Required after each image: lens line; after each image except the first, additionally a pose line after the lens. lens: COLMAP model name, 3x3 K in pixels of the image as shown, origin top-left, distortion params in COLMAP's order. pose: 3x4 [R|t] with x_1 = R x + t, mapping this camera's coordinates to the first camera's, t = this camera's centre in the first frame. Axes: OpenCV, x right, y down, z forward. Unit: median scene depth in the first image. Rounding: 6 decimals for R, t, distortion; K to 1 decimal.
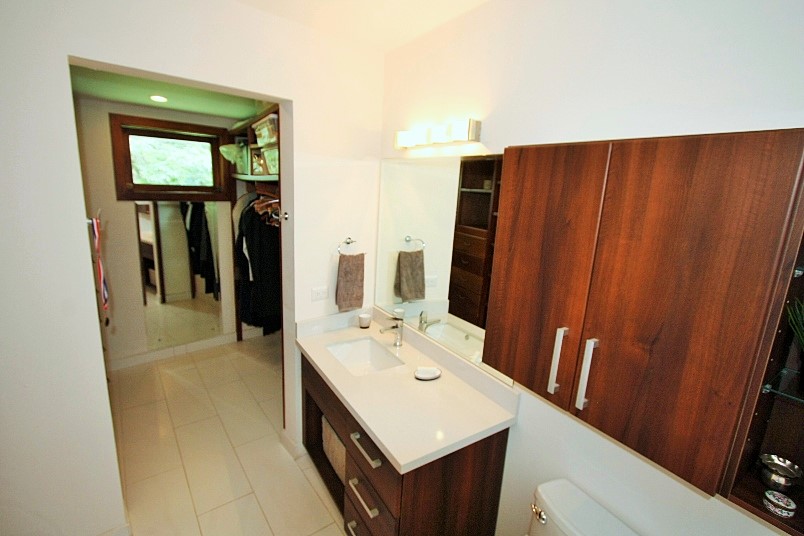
lens RADIAL K [[372.4, 0, 403.4], [0, 372.4, 267.9], [0, 0, 1]] dist [-0.004009, -0.000114]
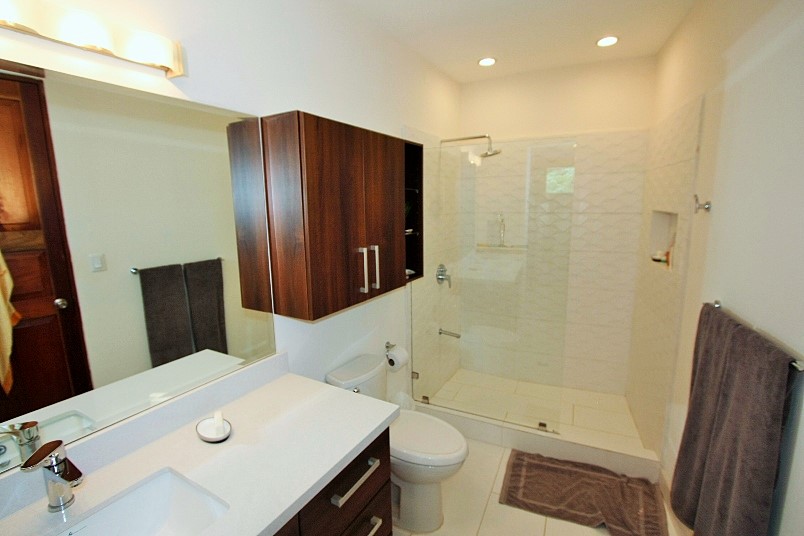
lens RADIAL K [[372.4, 0, 403.4], [0, 372.4, 266.1], [0, 0, 1]] dist [-0.004009, -0.000114]
pose [[-0.439074, -0.205155, 0.874715, -0.936902], [0.178704, 0.934186, 0.308806, -0.197780], [-0.880499, 0.291903, -0.373515, 1.359362]]
